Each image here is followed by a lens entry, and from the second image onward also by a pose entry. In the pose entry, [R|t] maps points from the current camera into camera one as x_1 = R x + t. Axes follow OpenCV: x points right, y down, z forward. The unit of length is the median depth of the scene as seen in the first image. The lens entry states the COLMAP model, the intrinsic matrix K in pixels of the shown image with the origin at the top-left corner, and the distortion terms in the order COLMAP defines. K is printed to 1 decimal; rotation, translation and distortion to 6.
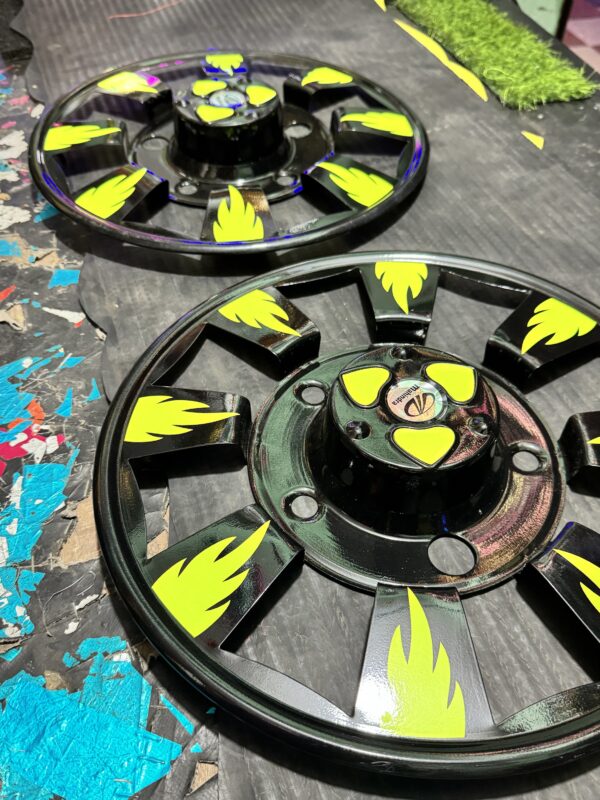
lens RADIAL K [[674.9, 0, 300.0], [0, 674.9, 400.0], [0, 0, 1]] dist [-0.002172, -0.010696]
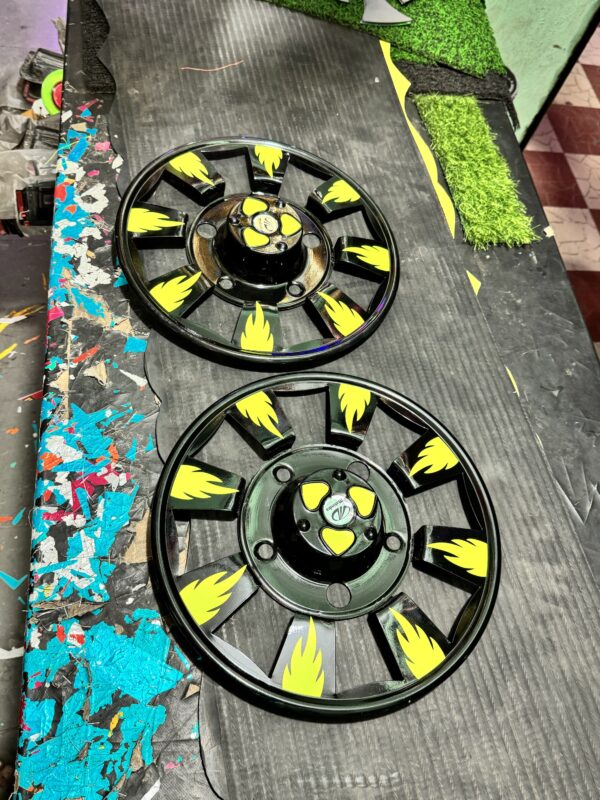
lens RADIAL K [[655.1, 0, 303.5], [0, 655.1, 397.8], [0, 0, 1]] dist [0.111860, -0.201988]
pose [[0.975644, 0.197484, 0.095487, -0.116049], [-0.212337, 0.959493, 0.185164, -0.467083], [-0.055052, -0.200930, 0.978058, -0.511677]]
